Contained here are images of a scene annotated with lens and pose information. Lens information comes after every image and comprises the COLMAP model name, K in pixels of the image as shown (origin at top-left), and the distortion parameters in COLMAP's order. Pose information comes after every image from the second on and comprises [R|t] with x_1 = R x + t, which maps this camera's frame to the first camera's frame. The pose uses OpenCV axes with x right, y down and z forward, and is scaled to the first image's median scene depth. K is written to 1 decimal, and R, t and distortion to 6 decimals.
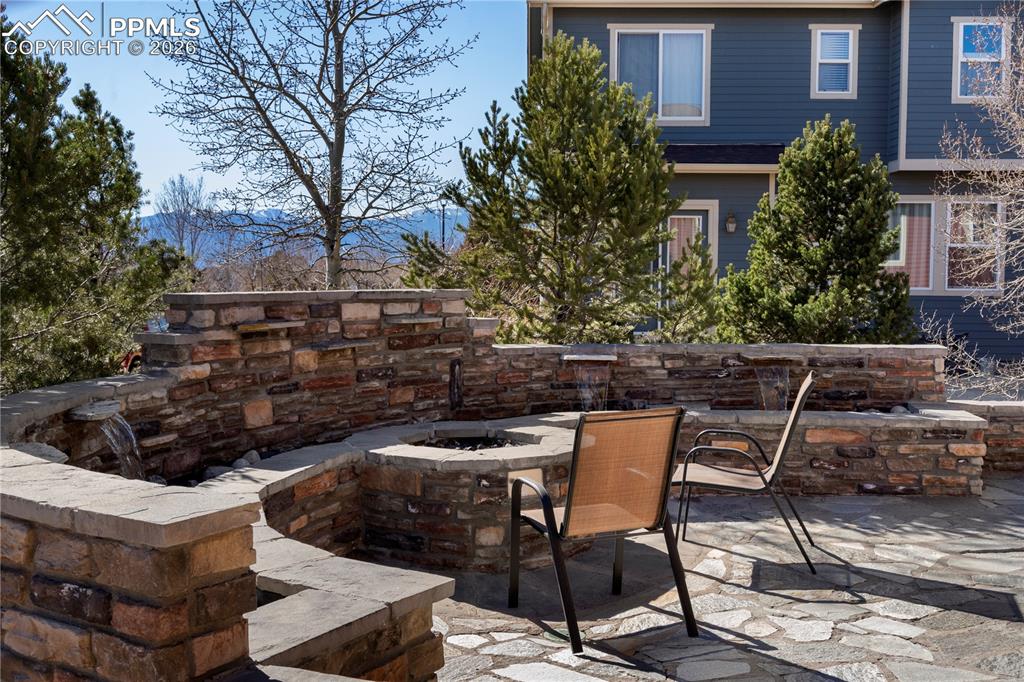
lens RADIAL K [[1140.2, 0, 511.9], [0, 1140.2, 341.5], [0, 0, 1]] dist [0.000296, 0.000000]
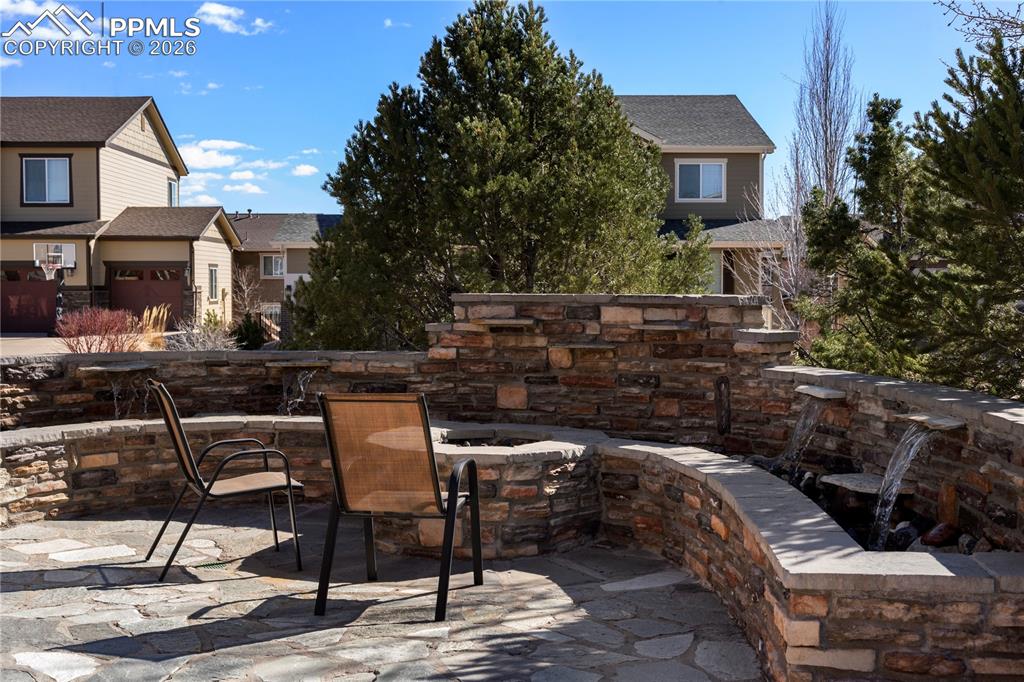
lens RADIAL K [[1246.0, 0, 511.9], [0, 1246.0, 340.2], [0, 0, 1]] dist [0.000913, 0.000000]
pose [[-0.003298, 0.039990, -0.999195, 0.963894], [-0.063651, 0.997166, 0.040119, -0.042442], [0.997967, 0.063732, -0.000743, 0.910836]]
